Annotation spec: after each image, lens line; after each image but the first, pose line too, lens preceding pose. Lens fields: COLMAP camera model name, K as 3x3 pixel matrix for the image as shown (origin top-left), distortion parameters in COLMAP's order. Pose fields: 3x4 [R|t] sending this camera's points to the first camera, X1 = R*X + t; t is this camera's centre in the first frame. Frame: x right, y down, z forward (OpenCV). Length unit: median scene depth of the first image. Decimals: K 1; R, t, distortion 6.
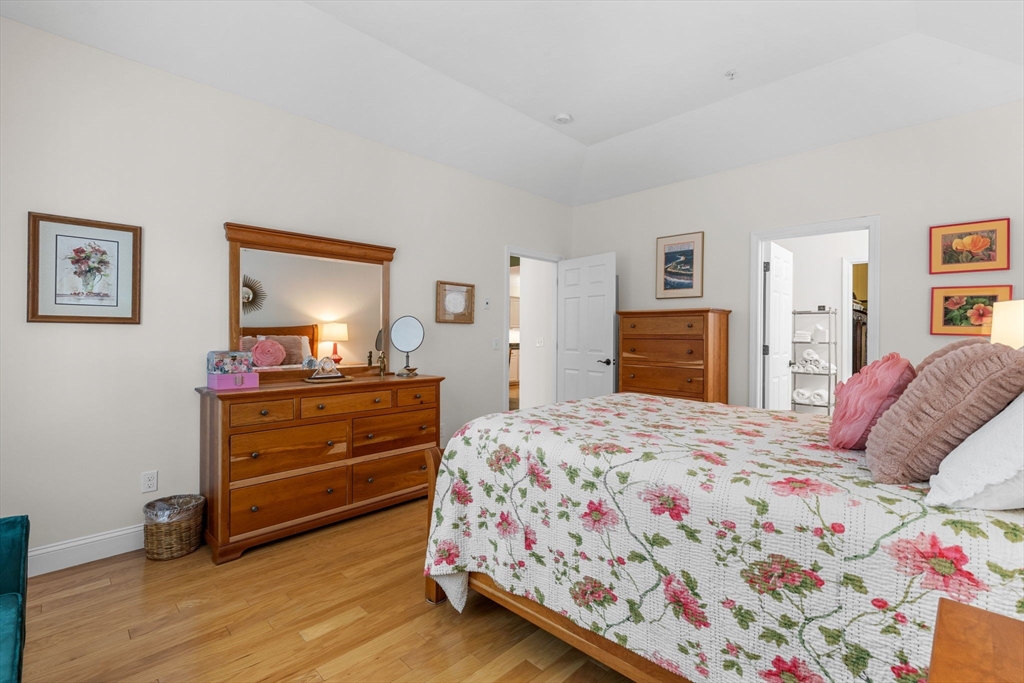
lens RADIAL K [[467.6, 0, 511.9], [0, 467.6, 337.1], [0, 0, 1]] dist [-0.000837, -0.000013]
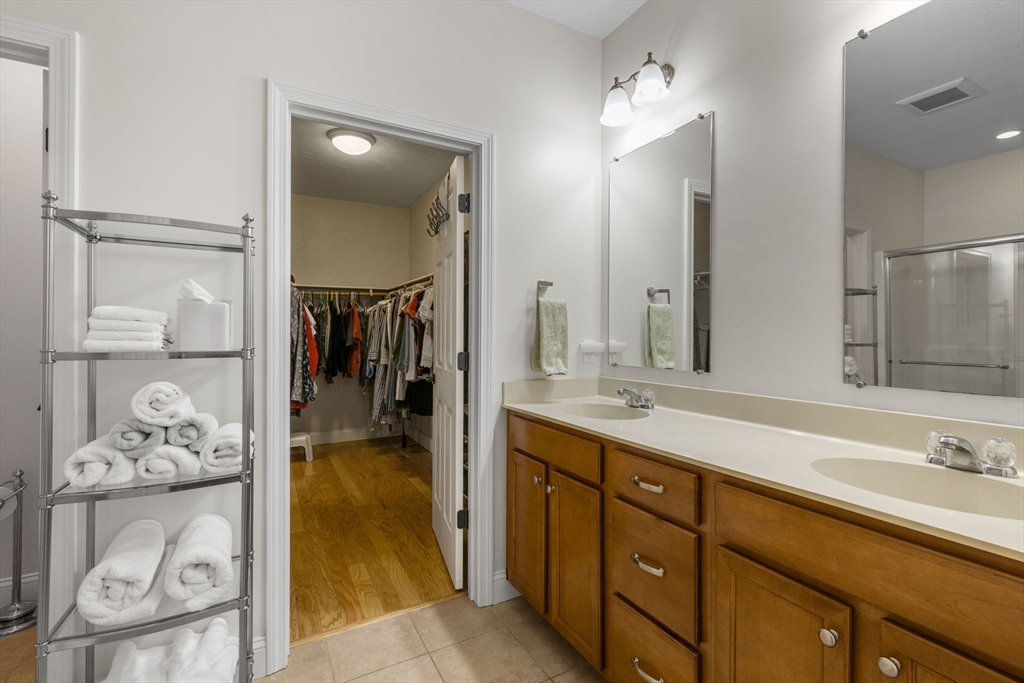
lens RADIAL K [[467.6, 0, 512.8], [0, 467.6, 342.3], [0, 0, 1]] dist [-0.000837, -0.000013]
pose [[0.292314, 0.005405, 0.956307, 0.461742], [-0.001205, 0.999985, -0.005284, 0.007253], [-0.956322, 0.000392, 0.292316, 0.759079]]
